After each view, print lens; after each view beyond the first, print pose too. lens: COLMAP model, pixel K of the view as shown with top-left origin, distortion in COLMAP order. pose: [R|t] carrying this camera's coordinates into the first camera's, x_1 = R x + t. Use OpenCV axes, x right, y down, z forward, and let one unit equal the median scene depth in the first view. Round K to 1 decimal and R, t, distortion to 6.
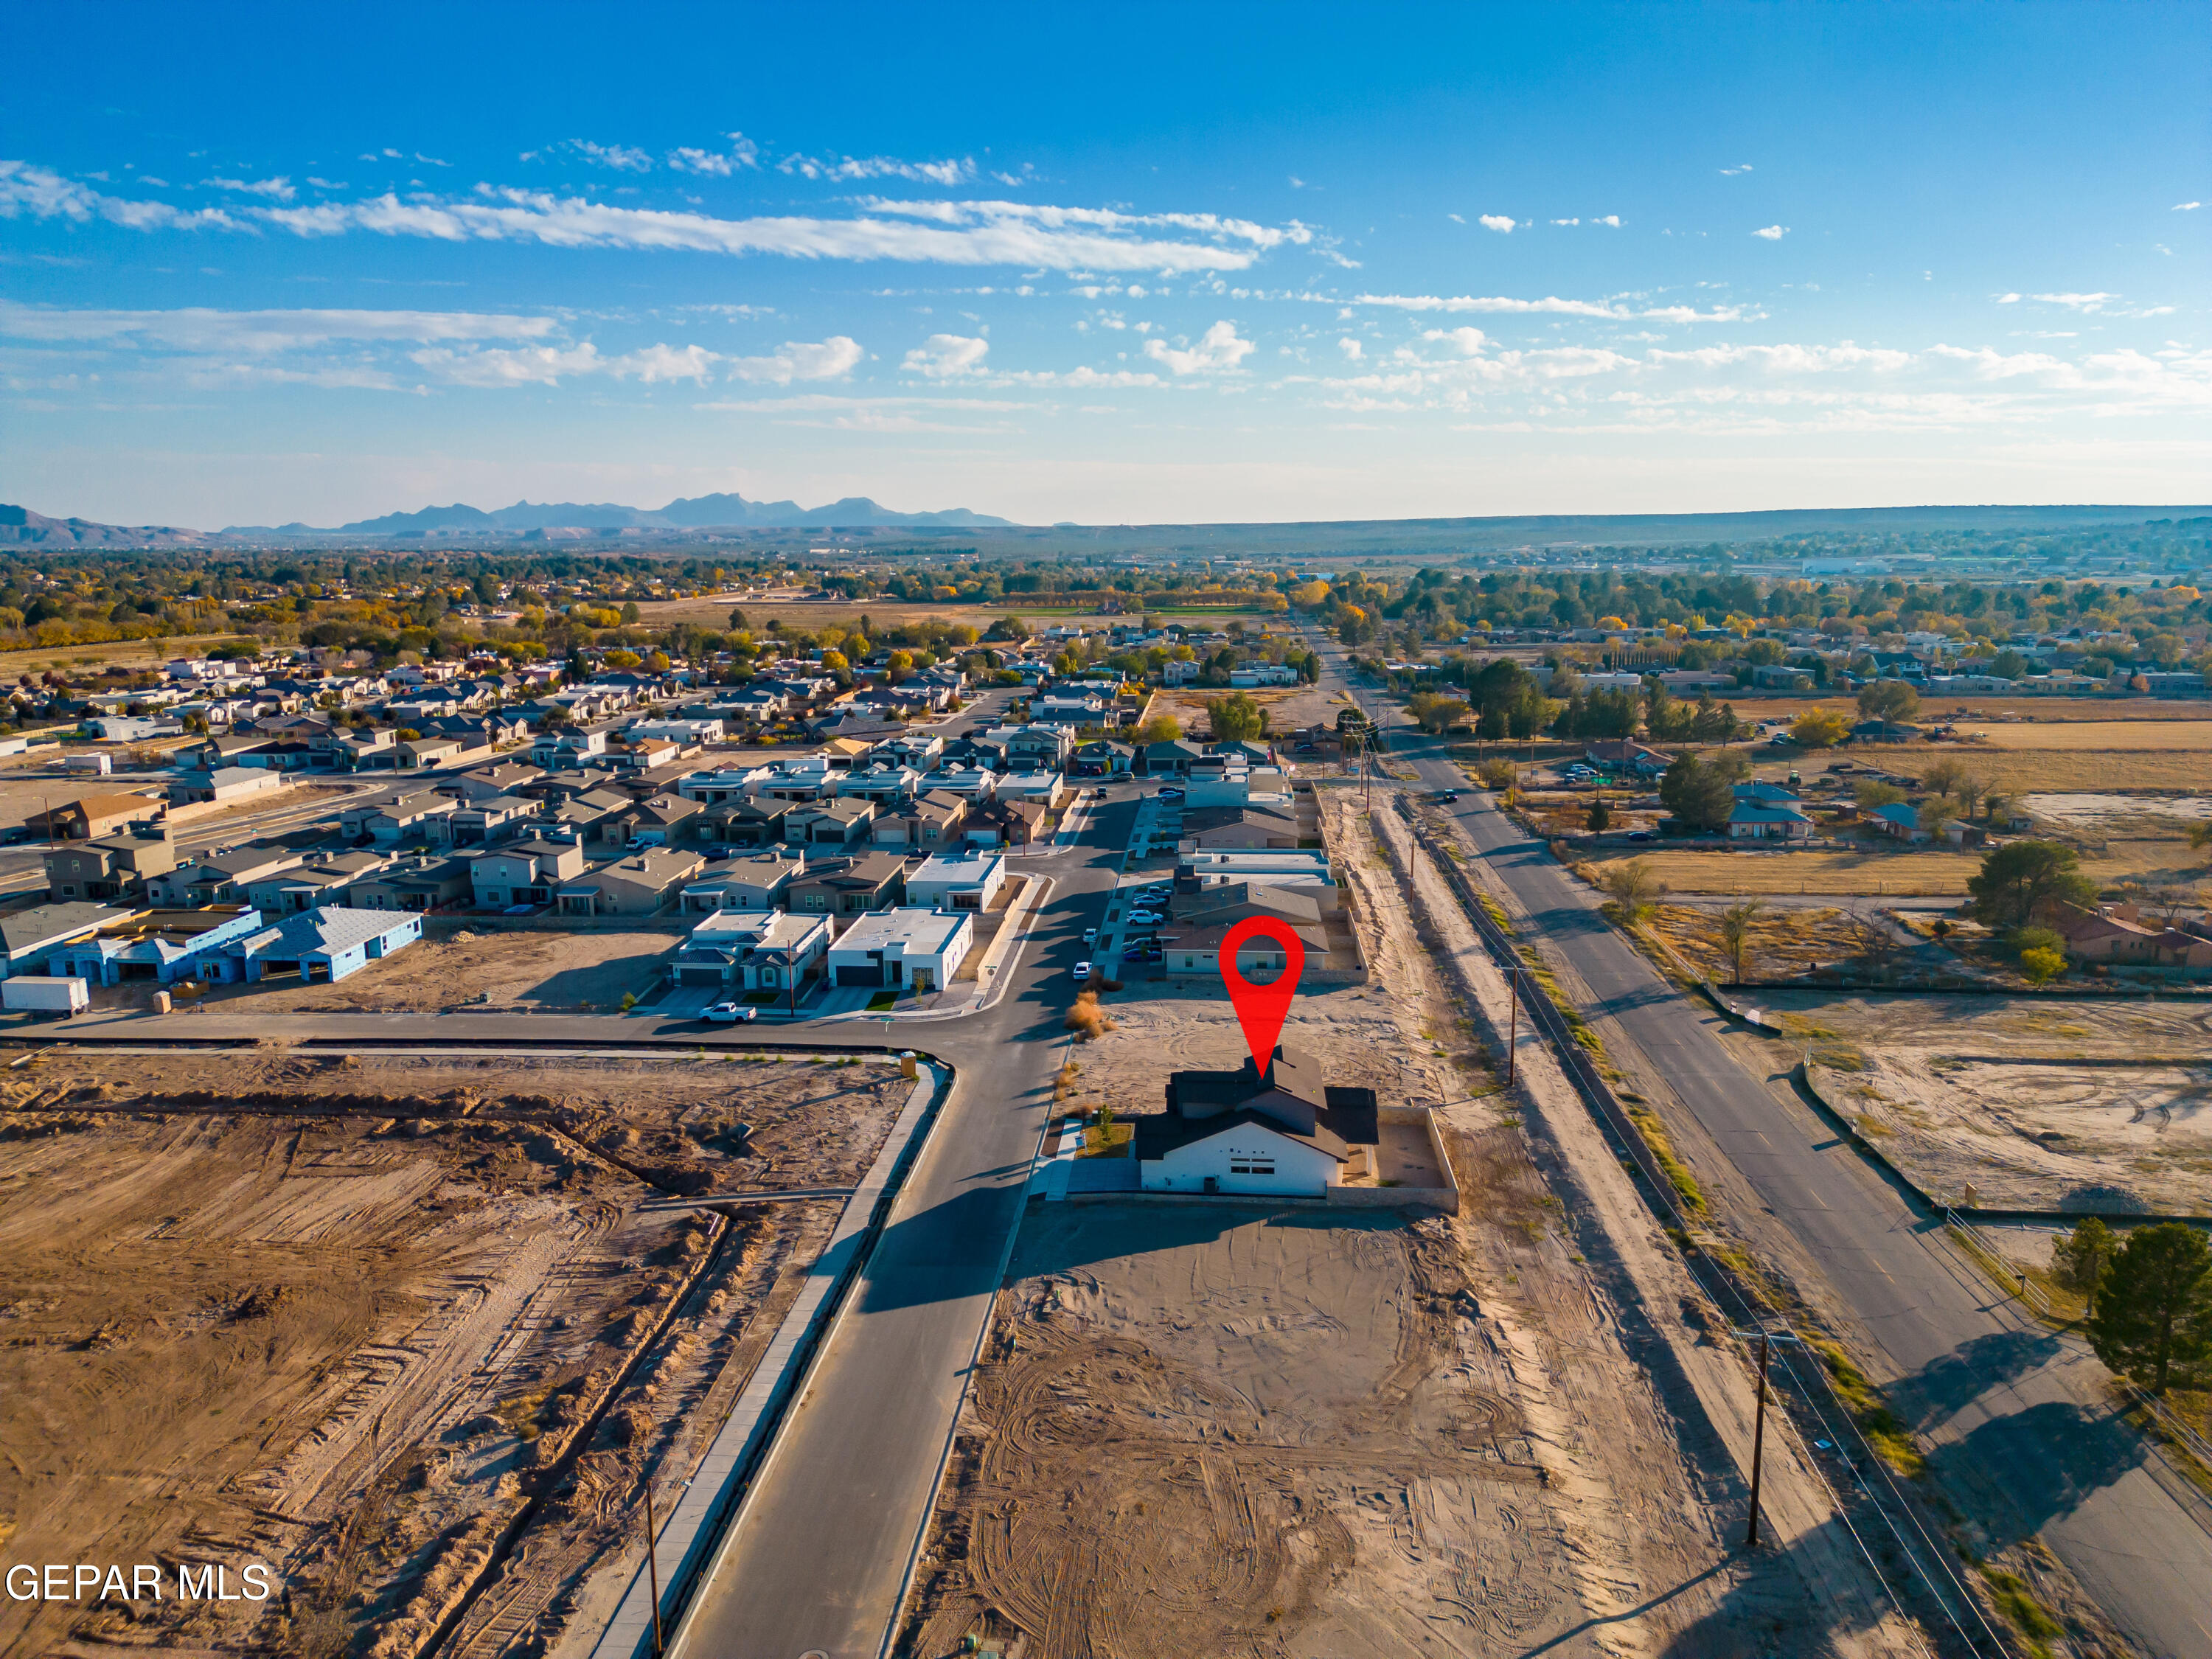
lens RADIAL K [[1553.1, 0, 1114.8], [0, 1553.1, 831.0], [0, 0, 1]] dist [0.057745, -0.031790]
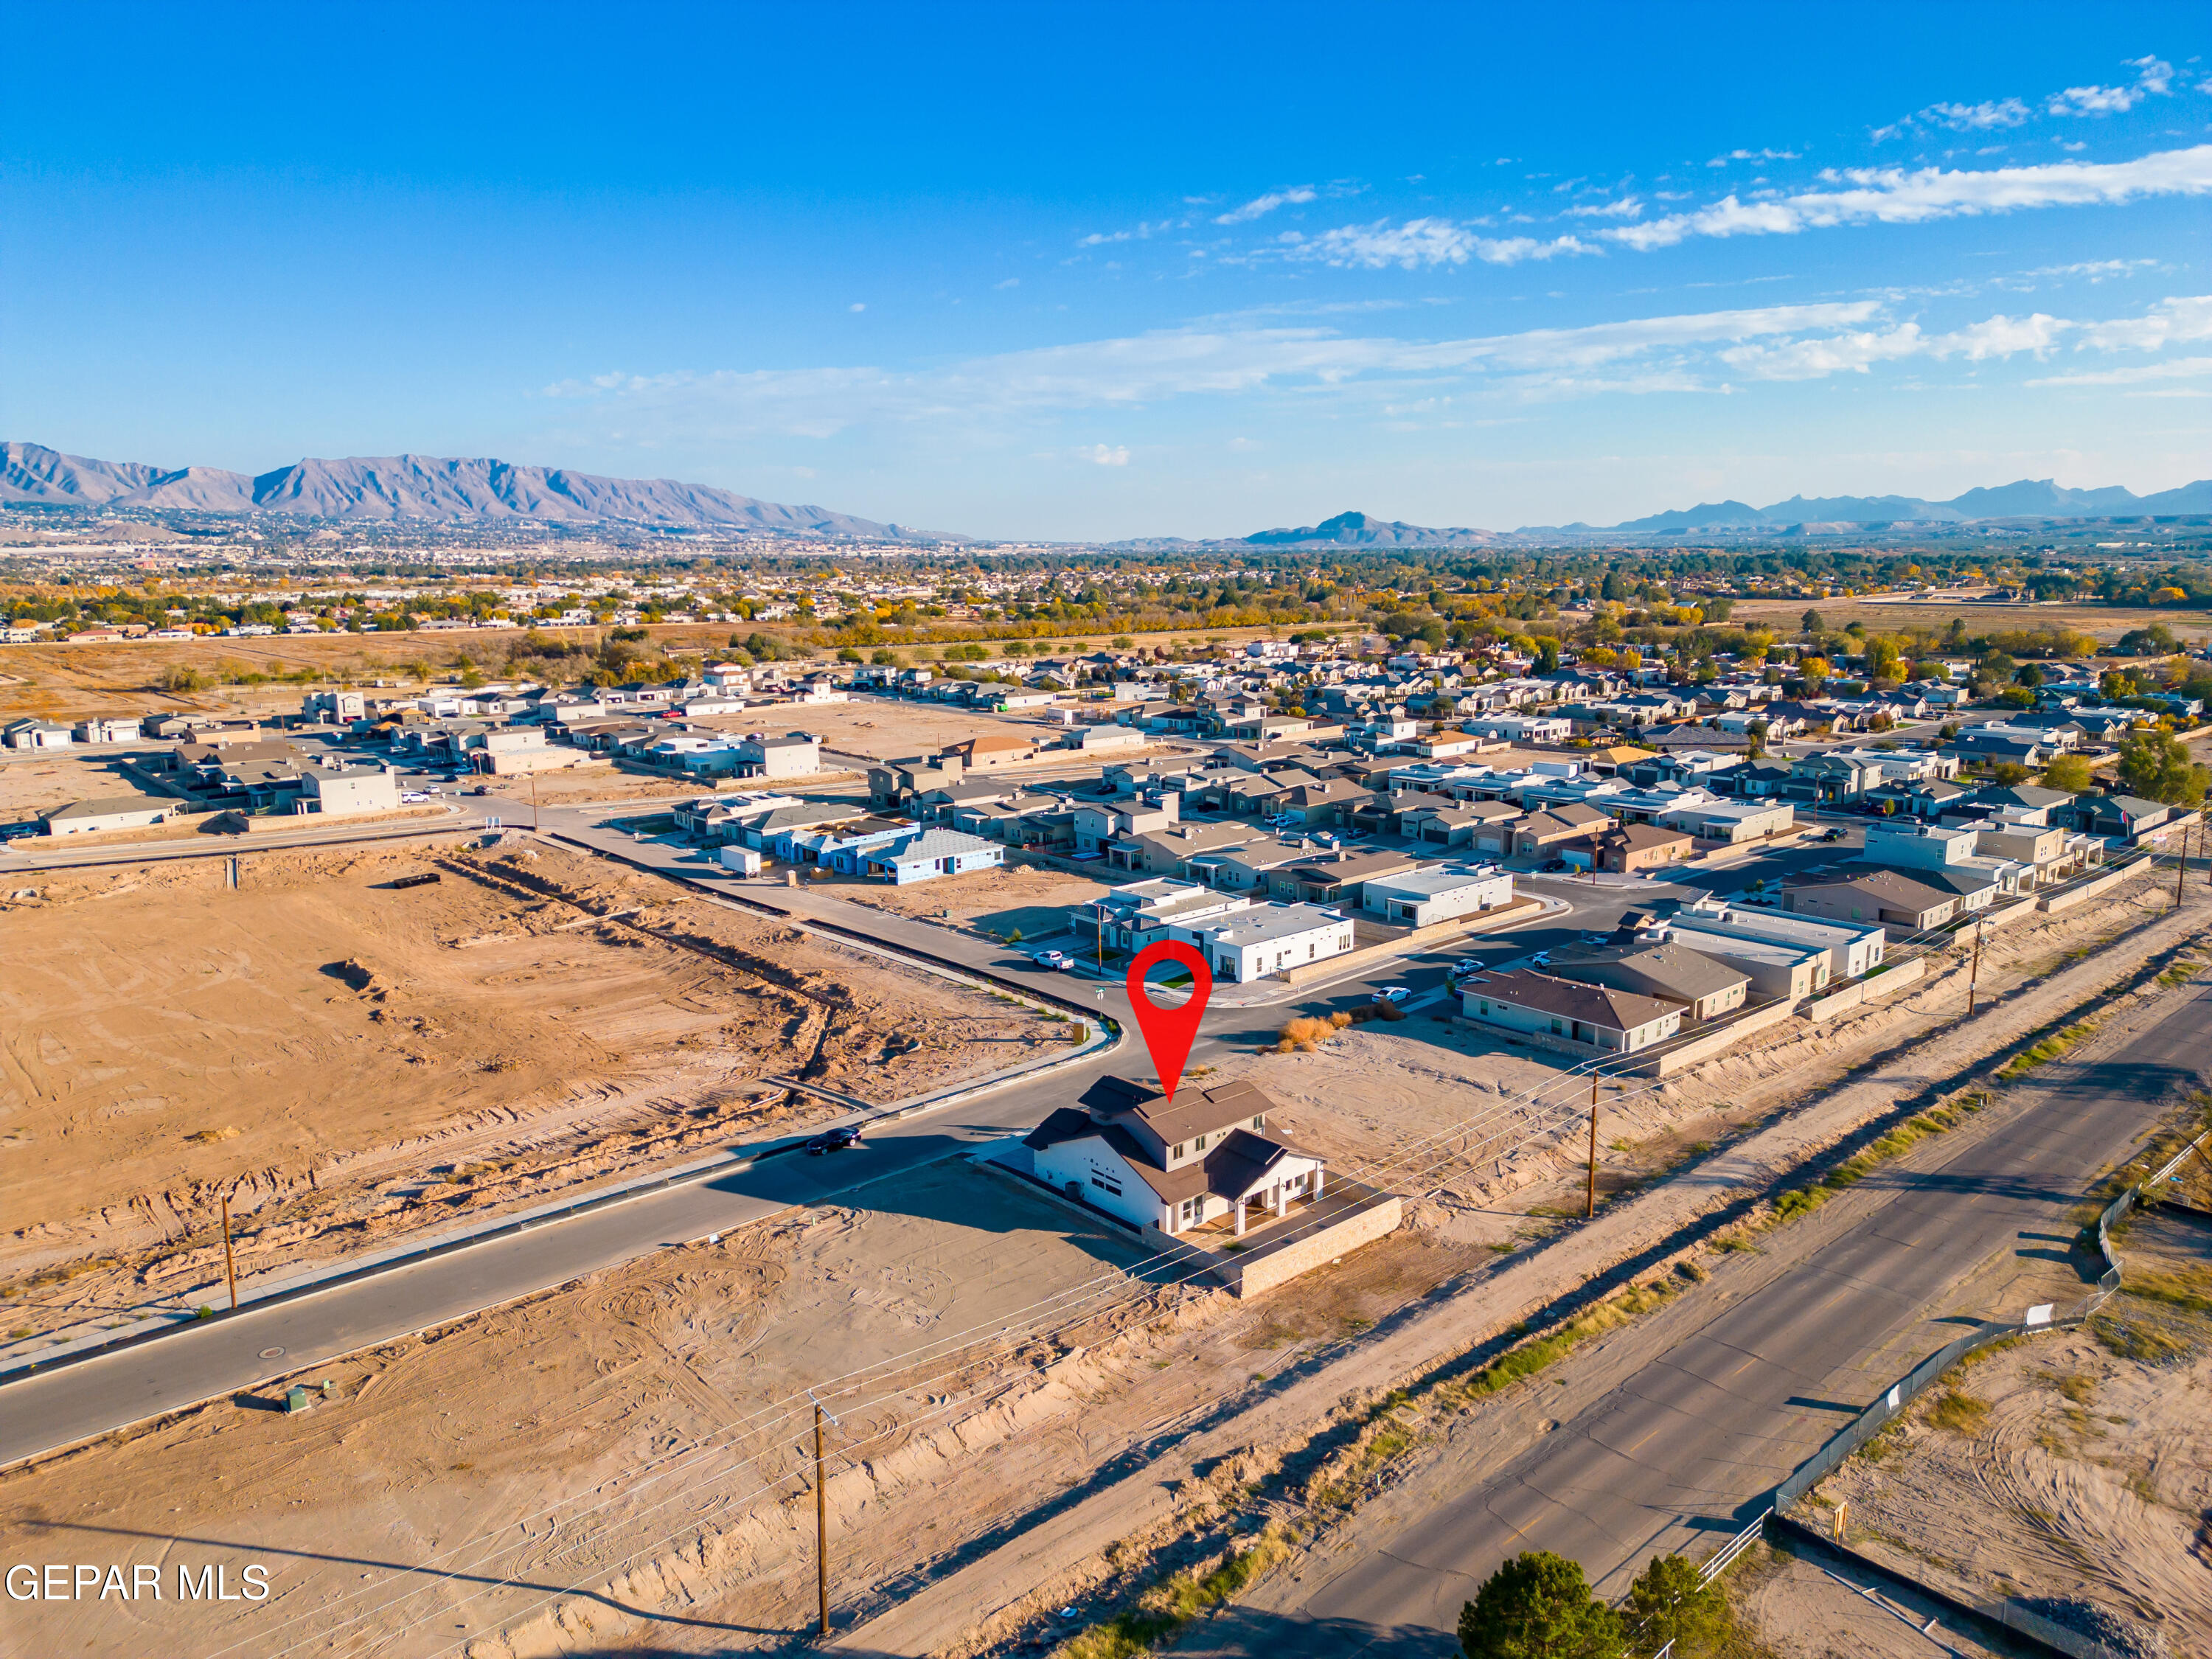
lens RADIAL K [[1553.1, 0, 1099.8], [0, 1553.1, 834.2], [0, 0, 1]] dist [0.057745, -0.031790]
pose [[0.720885, 0.130008, -0.680752, 0.606853], [-0.127129, 0.990387, 0.054517, -0.044451], [0.681295, 0.047243, 0.730483, 0.233635]]
